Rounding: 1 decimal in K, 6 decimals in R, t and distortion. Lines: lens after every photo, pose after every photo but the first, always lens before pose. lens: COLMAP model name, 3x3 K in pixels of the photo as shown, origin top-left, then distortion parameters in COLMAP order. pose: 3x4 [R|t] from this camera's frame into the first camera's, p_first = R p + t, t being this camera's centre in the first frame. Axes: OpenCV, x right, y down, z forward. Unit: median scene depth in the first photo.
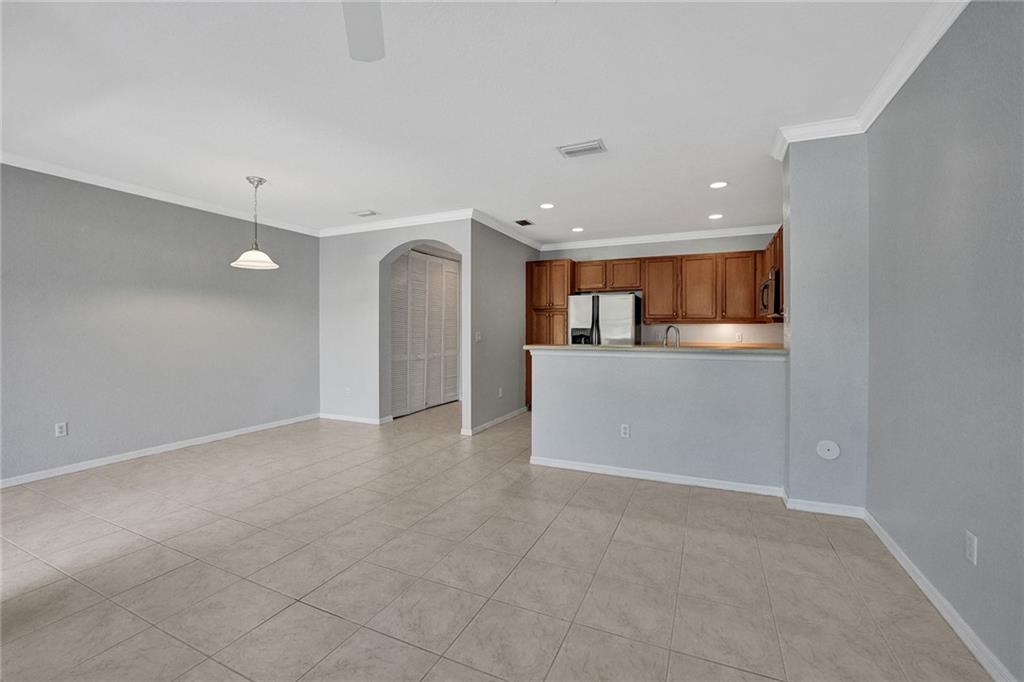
lens RADIAL K [[425.1, 0, 509.3], [0, 425.1, 328.8], [0, 0, 1]] dist [-0.026714, 0.000122]
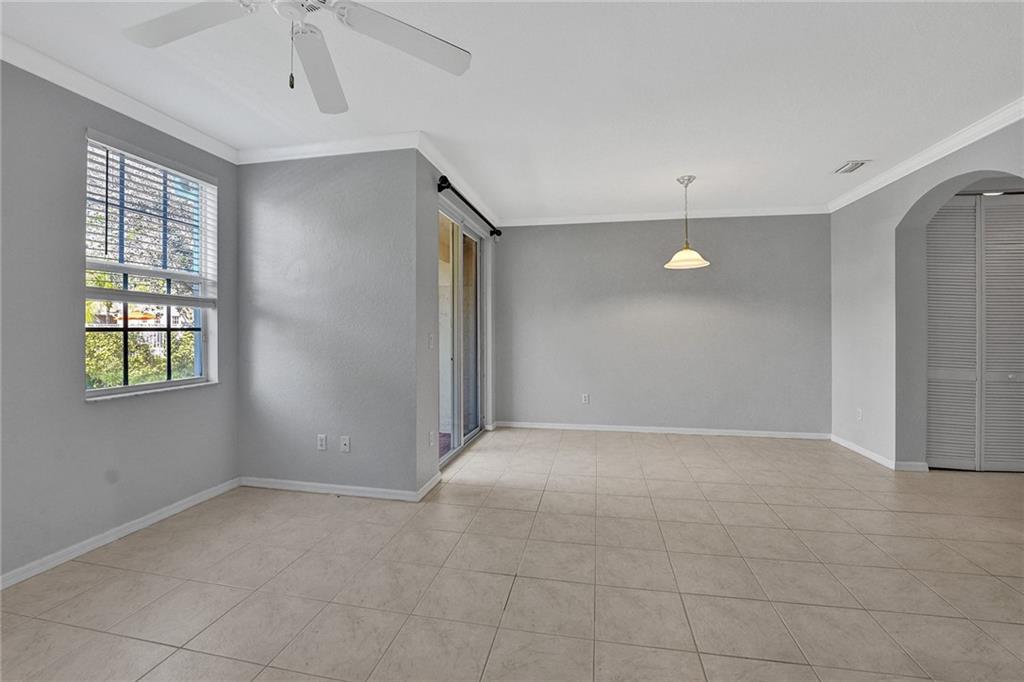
lens RADIAL K [[437.8, 0, 519.1], [0, 437.8, 326.0], [0, 0, 1]] dist [-0.028070, 0.000037]
pose [[0.248737, -0.004193, -0.968562, 0.206642], [-0.001051, 0.999989, -0.004599, -0.000351], [0.968570, 0.002162, 0.248730, 0.247818]]
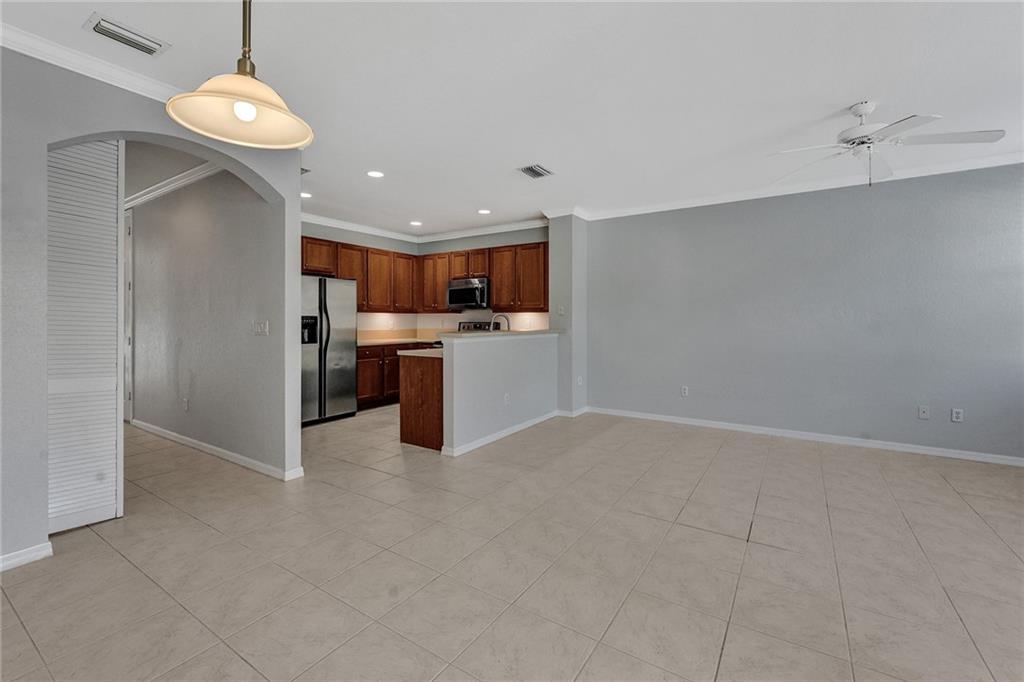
lens RADIAL K [[438.1, 0, 507.1], [0, 438.1, 321.8], [0, 0, 1]] dist [-0.013201, -0.000006]
pose [[0.146811, -0.002238, 0.989162, -0.632763], [-0.003776, 0.999989, 0.002823, 0.006785], [-0.989157, -0.004150, 0.146801, 0.514602]]
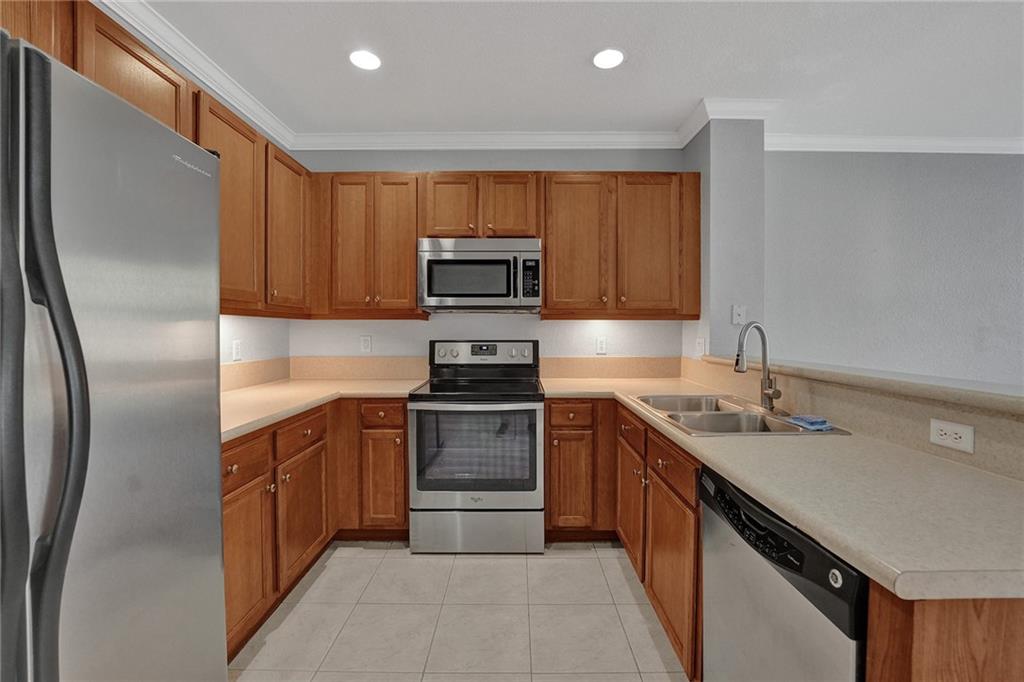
lens RADIAL K [[432.0, 0, 514.5], [0, 432.0, 335.2], [0, 0, 1]] dist [-0.025180, 0.000179]
pose [[-0.421851, -0.010788, 0.906601, 0.038143], [-0.003039, 0.999940, 0.010484, 0.000110], [-0.906660, 0.001667, -0.421858, 0.953120]]
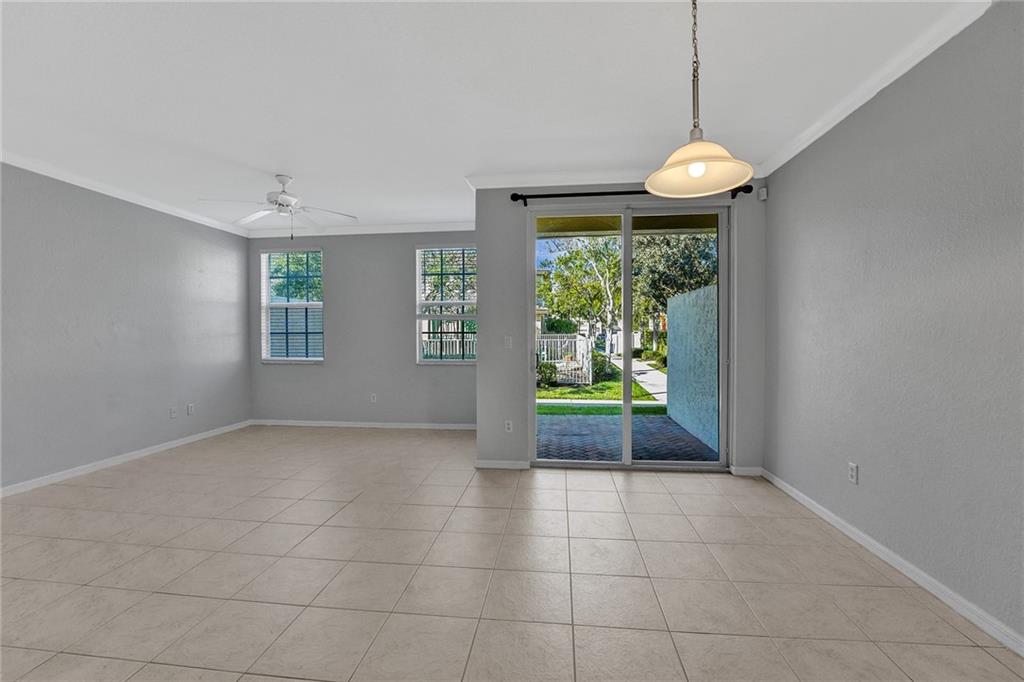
lens RADIAL K [[427.1, 0, 511.0], [0, 427.1, 337.5], [0, 0, 1]] dist [-0.023756, 0.000266]
pose [[-0.947389, 0.006961, -0.320009, -0.197965], [0.004689, 0.999958, 0.007871, 0.004550], [0.320051, 0.005957, -0.947382, 0.932025]]
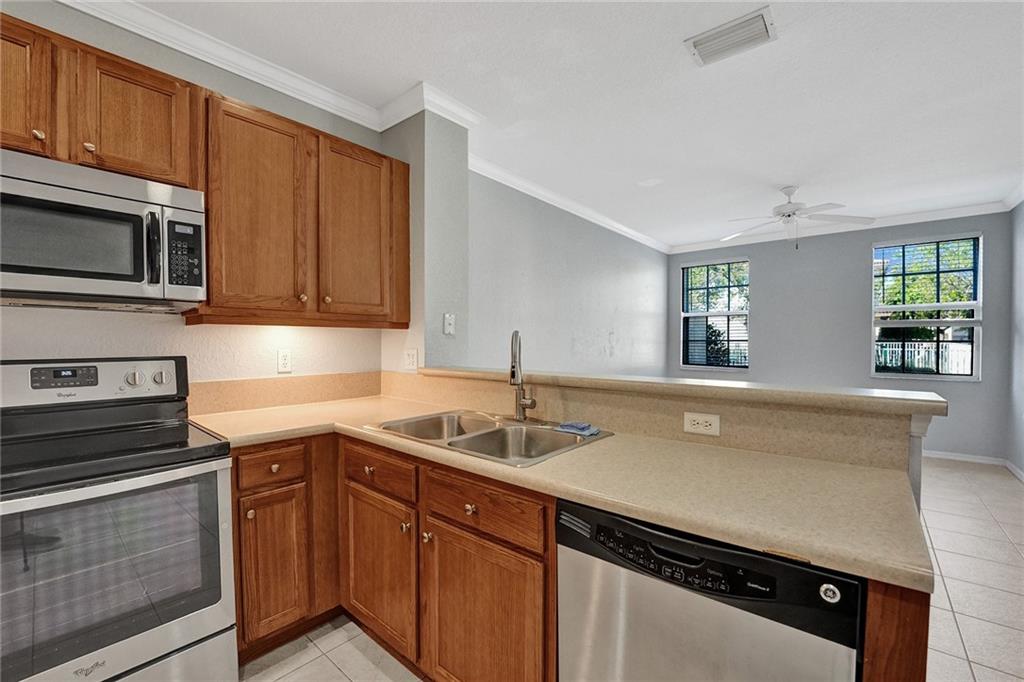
lens RADIAL K [[429.3, 0, 515.0], [0, 429.3, 350.9], [0, 0, 1]] dist [-0.025083, 0.000410]
pose [[-0.966997, -0.005751, 0.254724, 0.175688], [-0.000656, 0.999798, 0.020085, 0.000900], [-0.254788, 0.019255, -0.966805, 0.952883]]
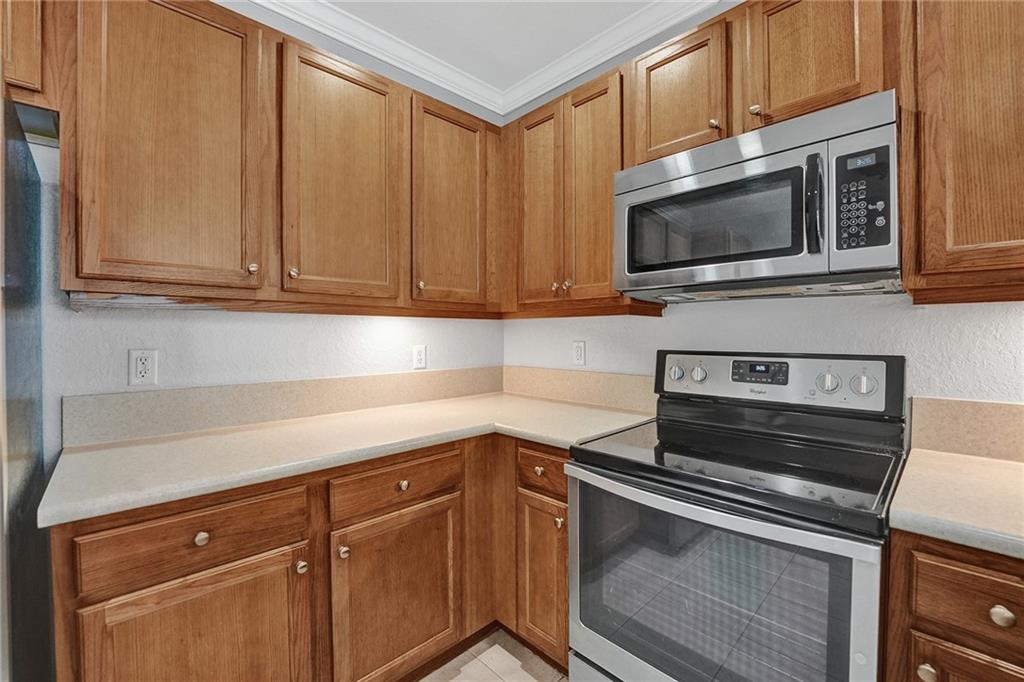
lens RADIAL K [[427.1, 0, 511.0], [0, 427.1, 337.5], [0, 0, 1]] dist [-0.023756, 0.000266]
pose [[0.361008, -0.010731, 0.932501, 0.235613], [0.000393, 0.999935, 0.011354, -0.000199], [-0.932563, -0.003732, 0.360989, 0.814163]]
